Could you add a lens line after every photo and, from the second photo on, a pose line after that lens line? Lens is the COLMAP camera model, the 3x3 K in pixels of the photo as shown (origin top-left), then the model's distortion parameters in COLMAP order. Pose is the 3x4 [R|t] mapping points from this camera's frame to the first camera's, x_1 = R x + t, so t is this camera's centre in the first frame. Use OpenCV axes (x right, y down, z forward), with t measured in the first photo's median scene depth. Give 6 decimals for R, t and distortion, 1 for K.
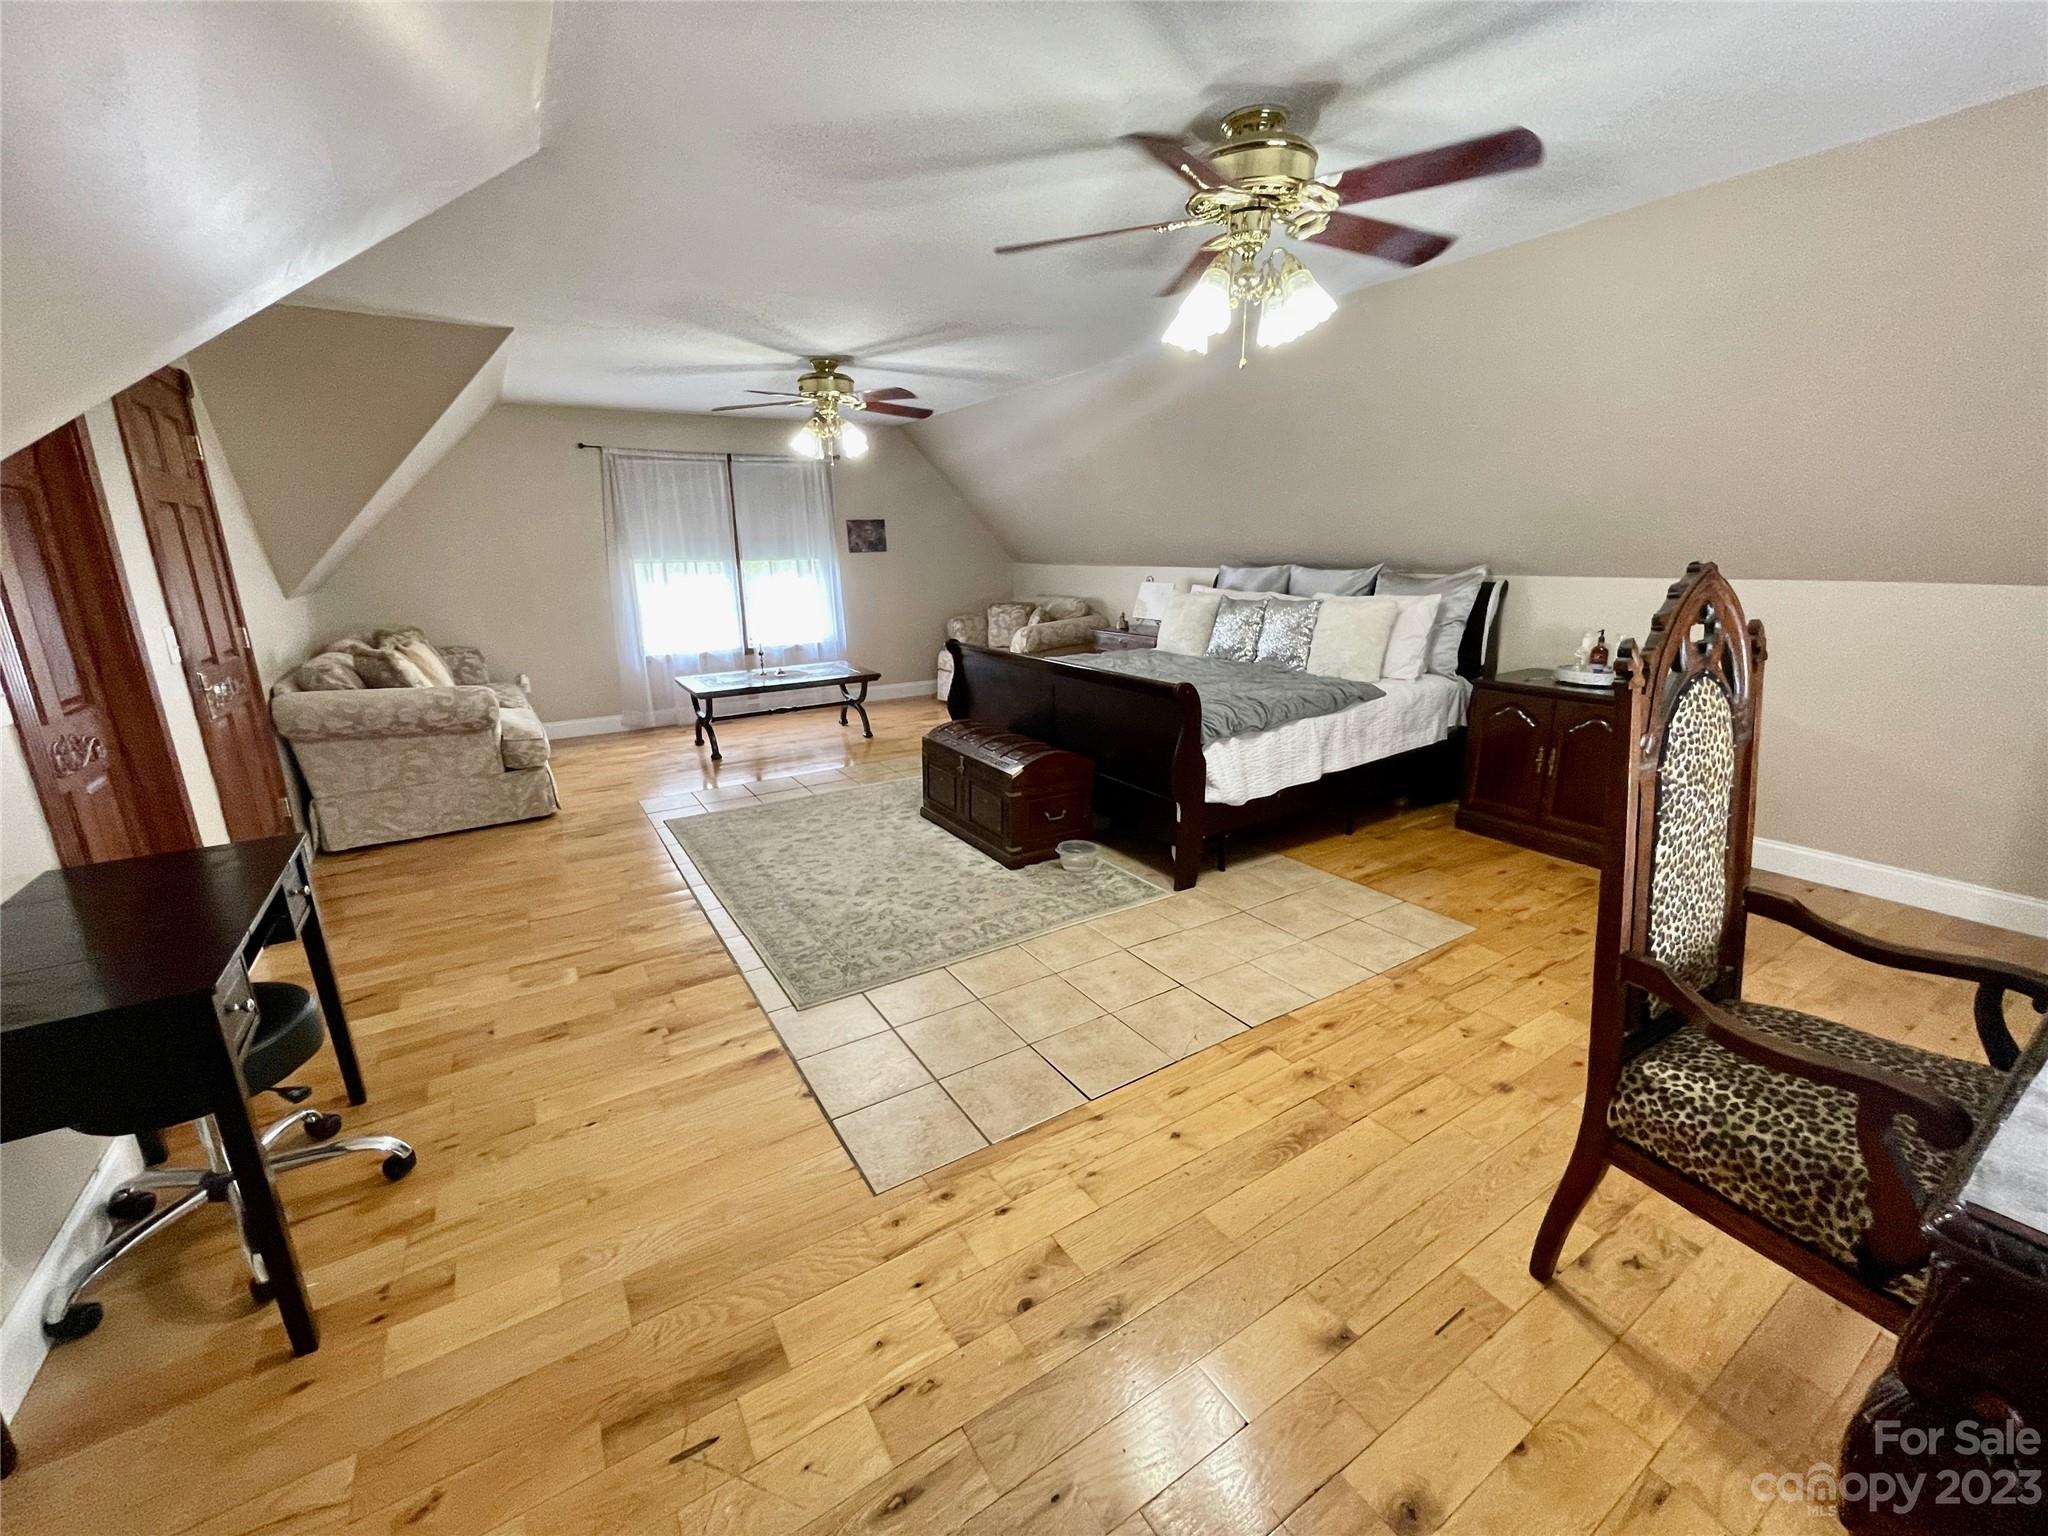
lens RADIAL K [[828.1, 0, 1017.6], [0, 828.1, 770.3], [0, 0, 1]] dist [-0.013817, 0.007073]
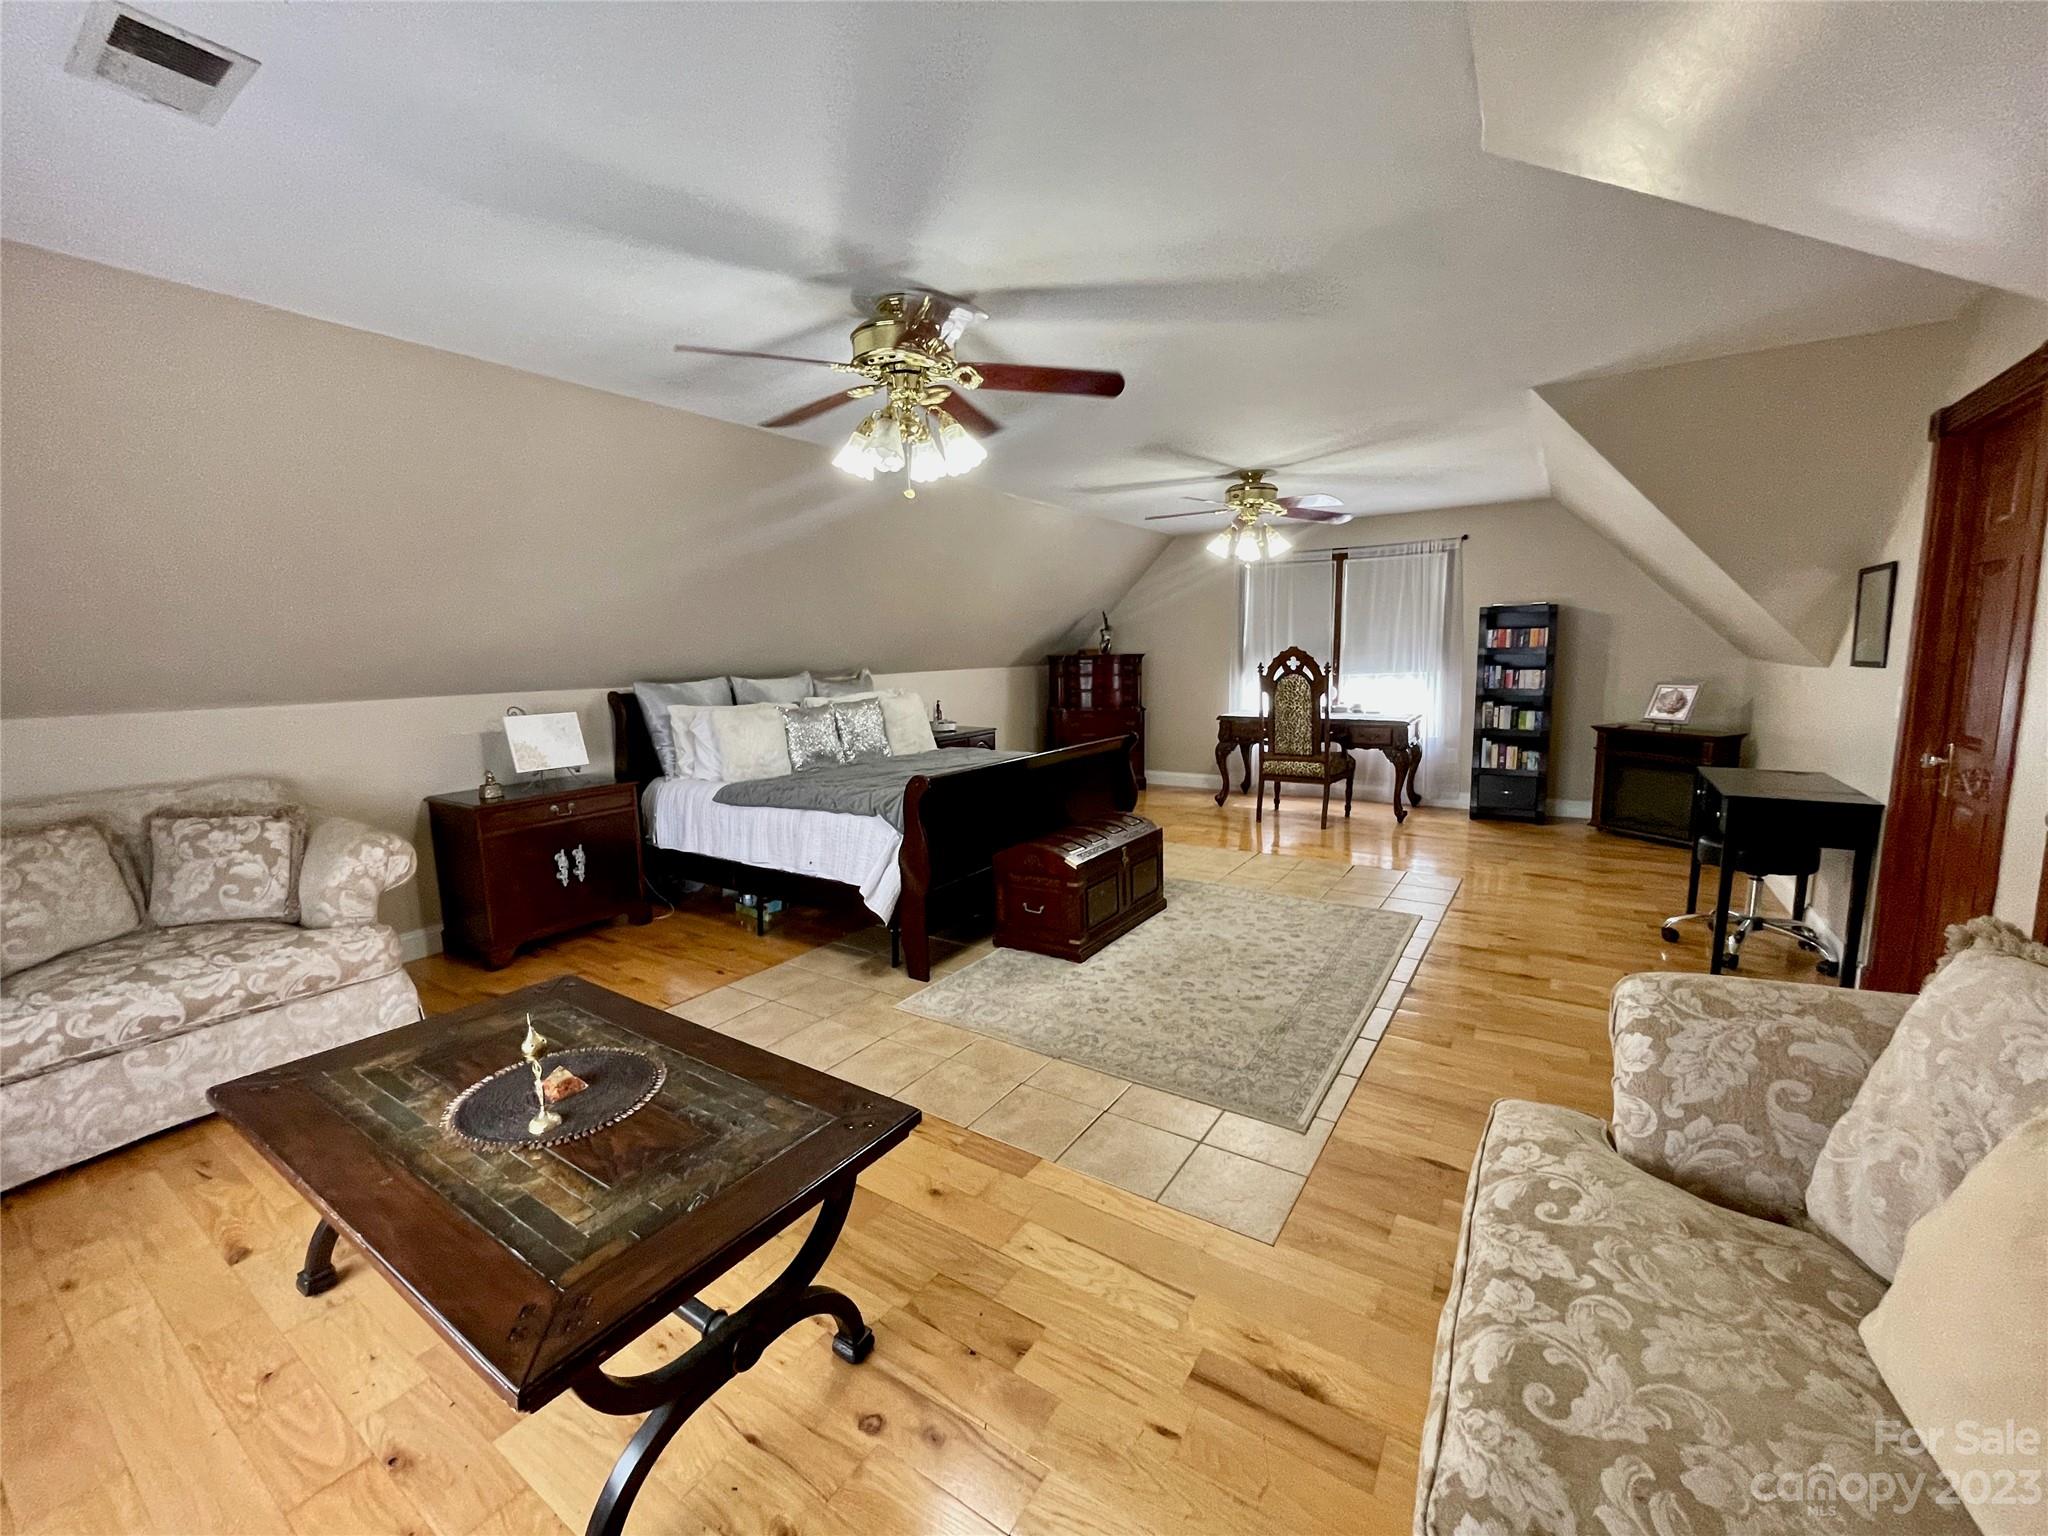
lens RADIAL K [[828.1, 0, 1017.6], [0, 828.1, 770.3], [0, 0, 1]] dist [-0.013817, 0.007073]
pose [[-0.407862, -0.107014, 0.906751, -0.927430], [0.265386, 0.936337, 0.229878, -0.376451], [-0.873624, 0.334398, -0.353496, 1.456760]]
